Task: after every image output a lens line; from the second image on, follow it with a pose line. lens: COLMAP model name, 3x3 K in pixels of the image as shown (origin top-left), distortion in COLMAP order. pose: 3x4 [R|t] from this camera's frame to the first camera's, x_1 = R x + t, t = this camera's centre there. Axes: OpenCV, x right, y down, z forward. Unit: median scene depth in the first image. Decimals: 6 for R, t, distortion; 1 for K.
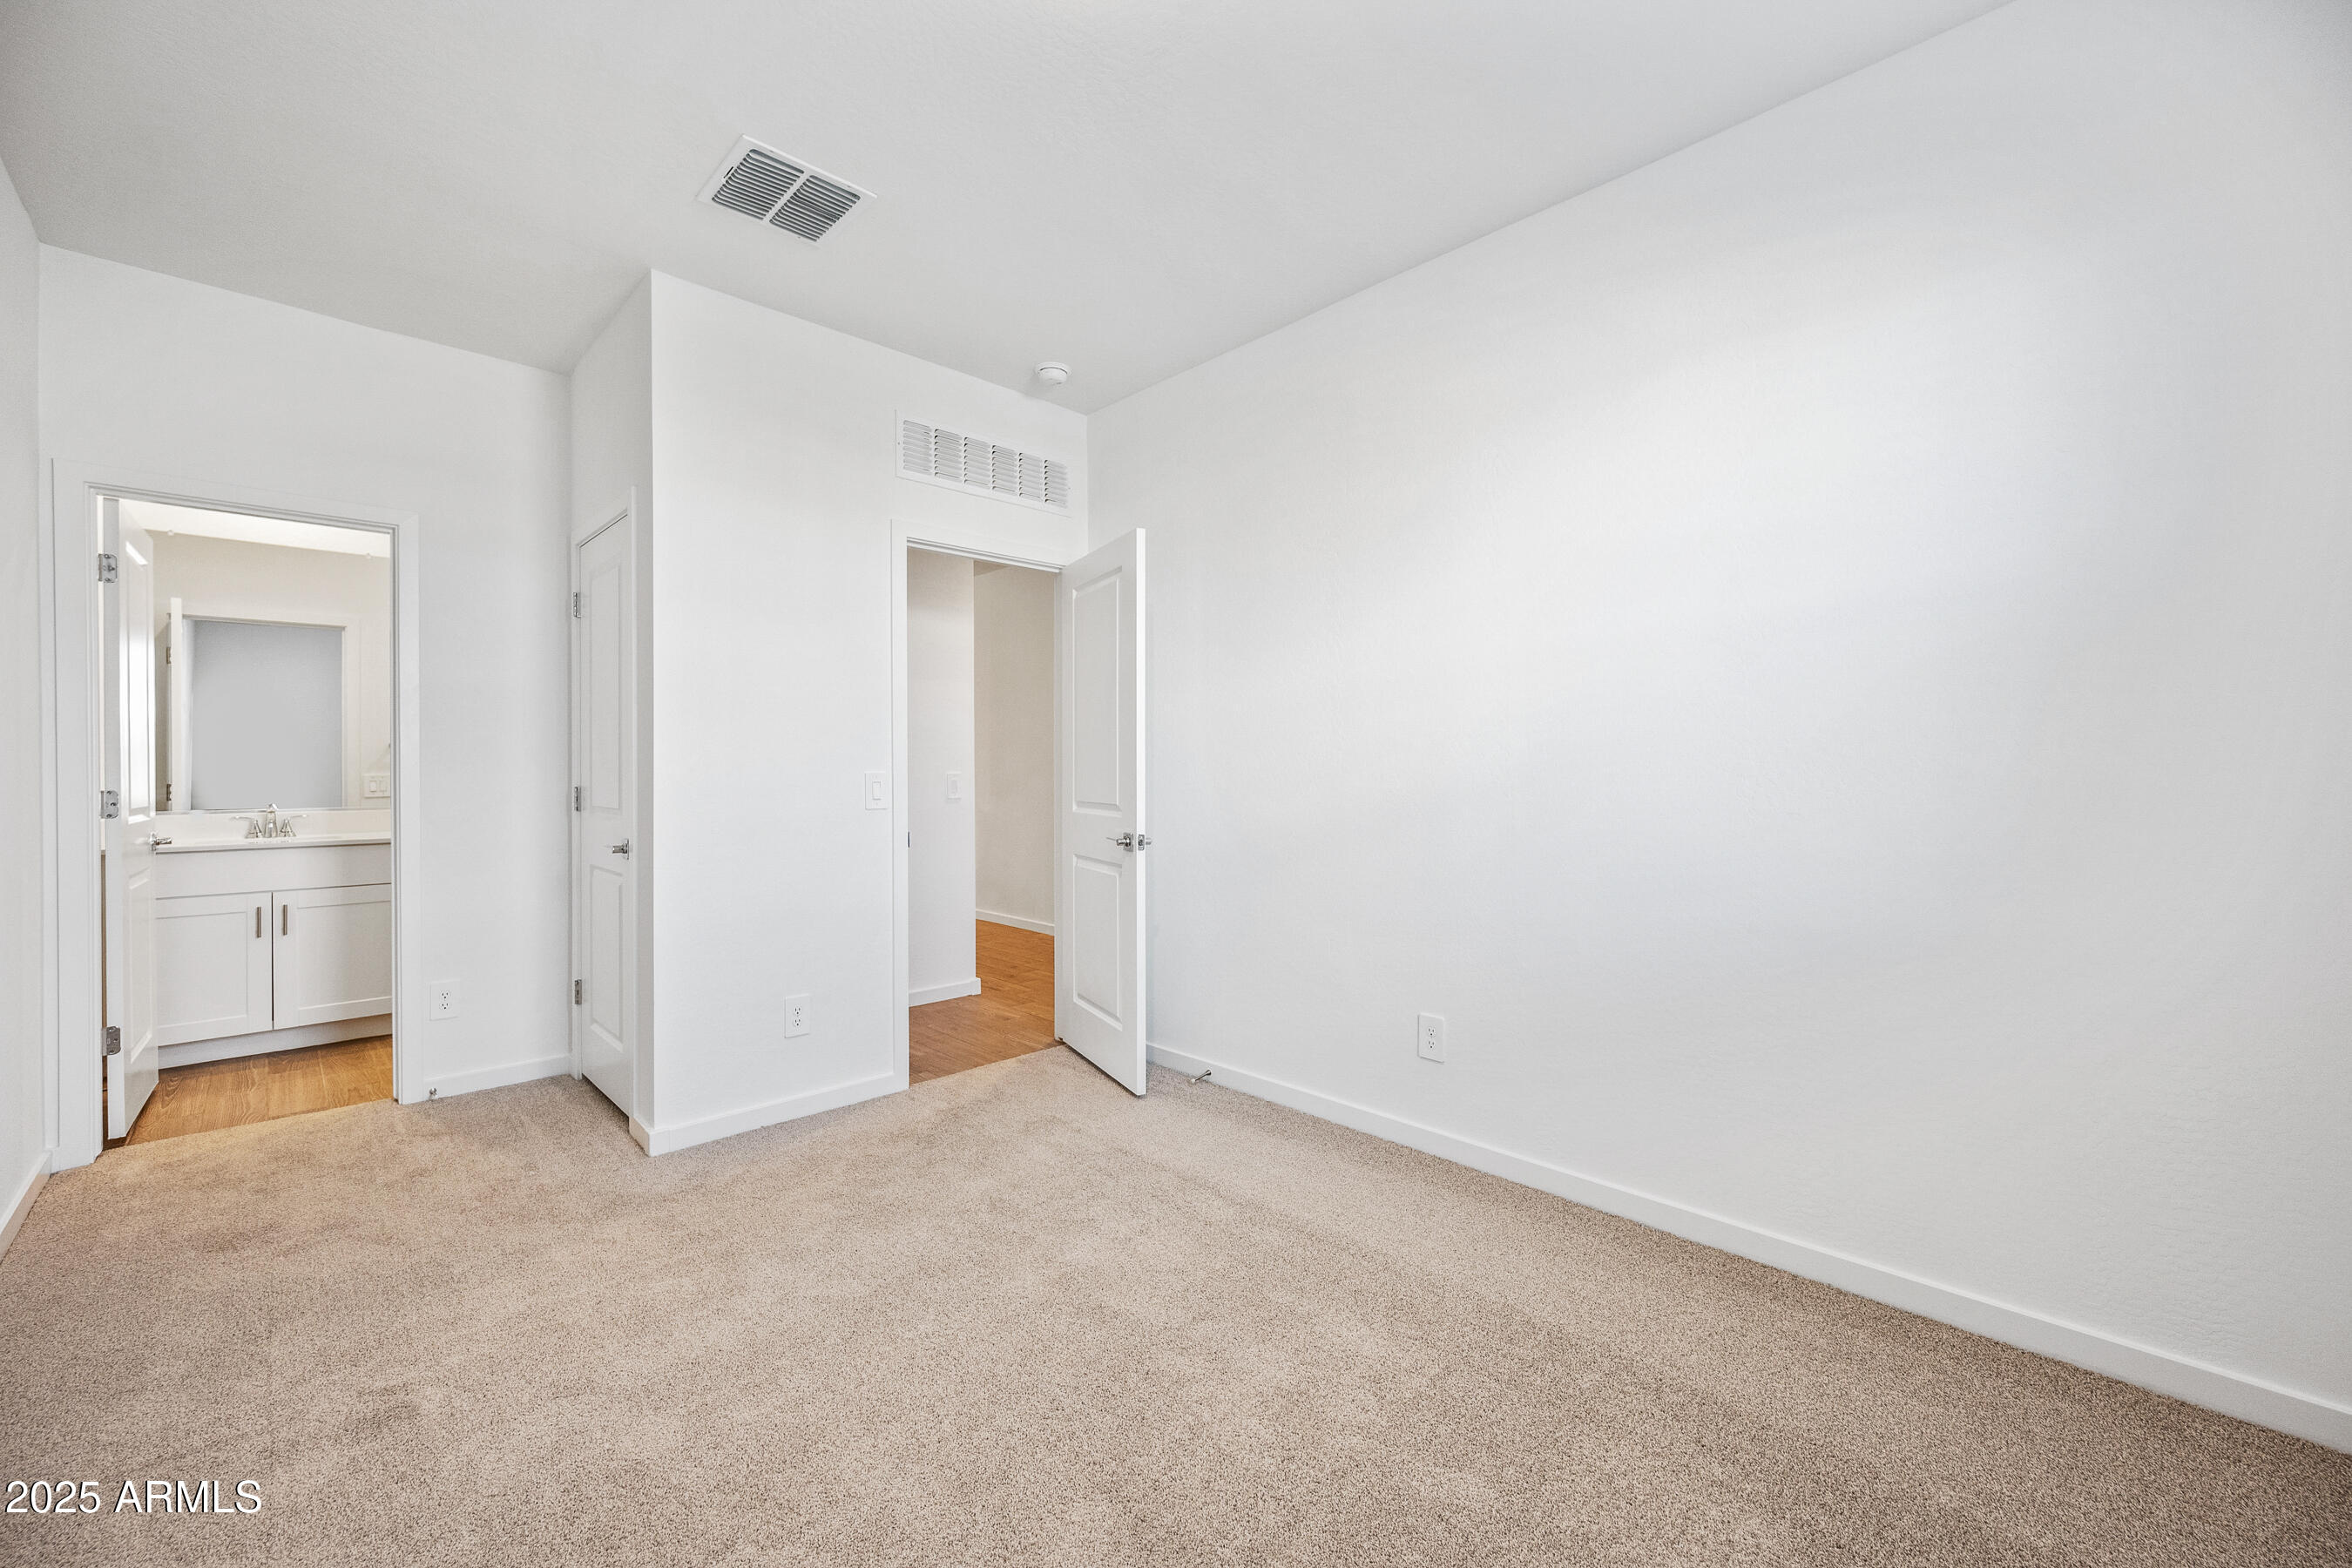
lens RADIAL K [[937.9, 0, 1177.7], [0, 937.9, 755.0], [0, 0, 1]] dist [-0.000400, -0.000104]
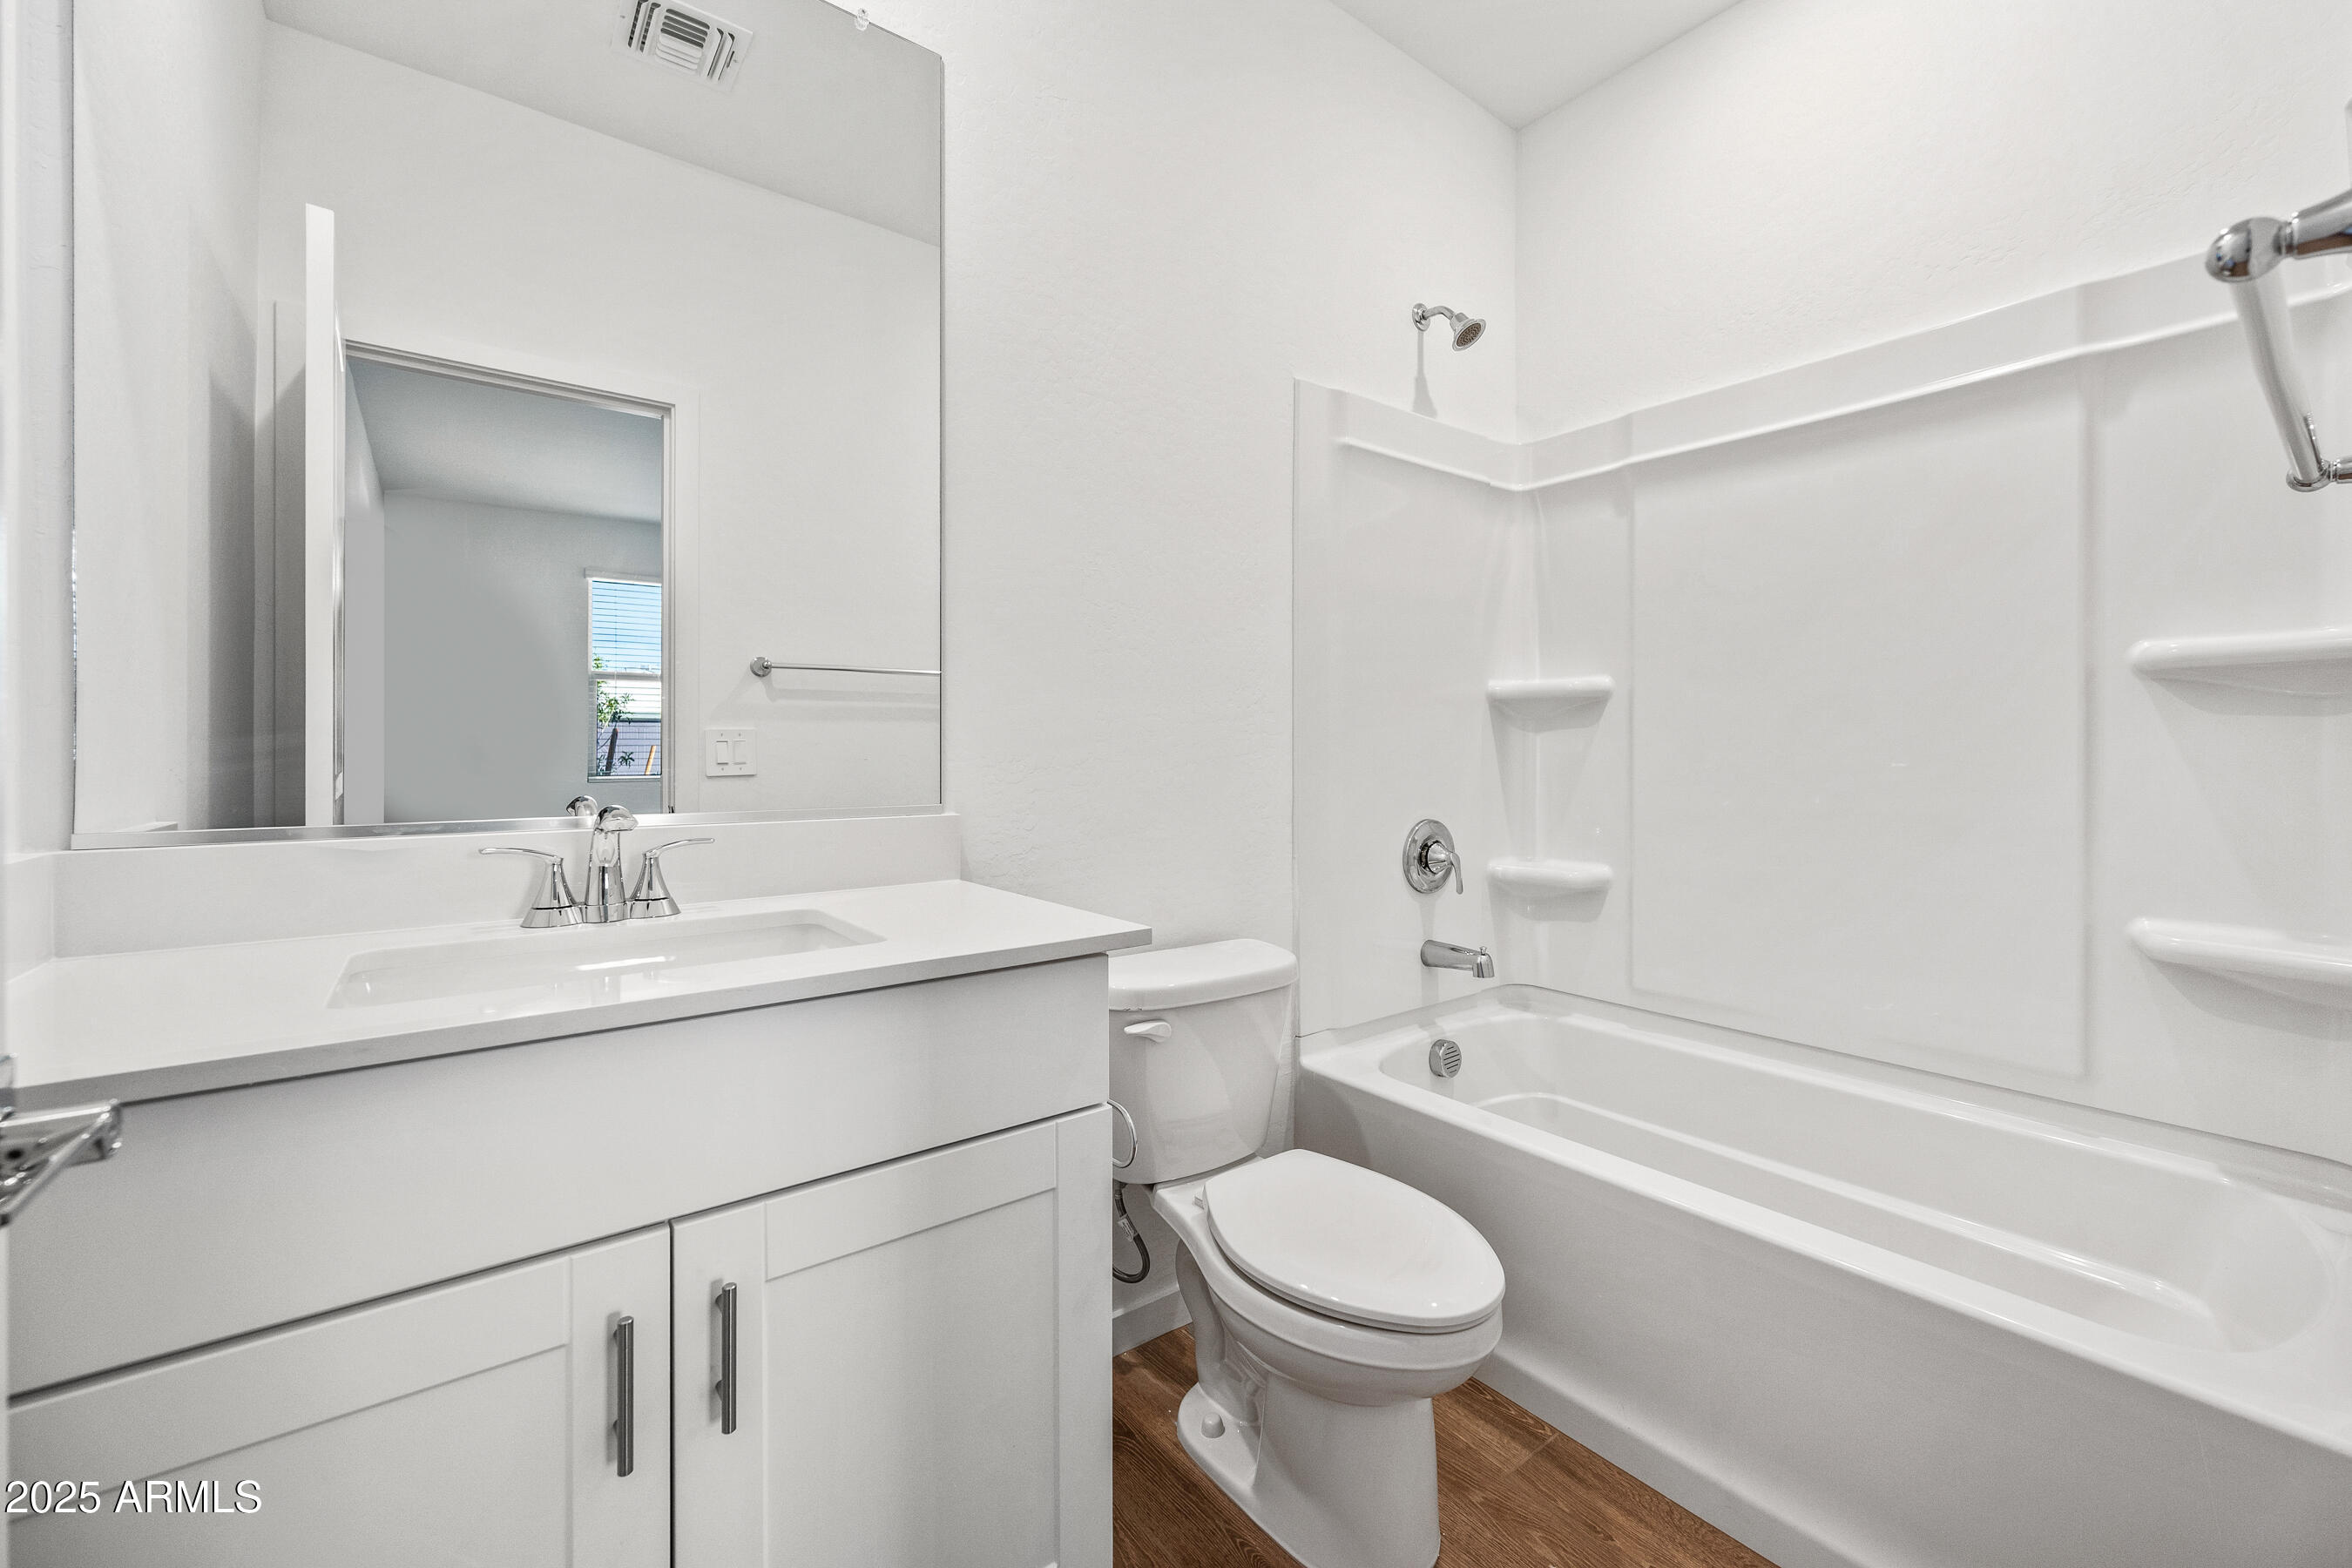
lens RADIAL K [[937.9, 0, 1177.7], [0, 937.9, 755.0], [0, 0, 1]] dist [-0.000400, -0.000104]
pose [[0.994213, 0.001089, -0.107423, -0.830522], [0.000375, 0.999907, 0.013604, 0.040188], [0.107428, -0.013565, 0.994120, 0.805819]]
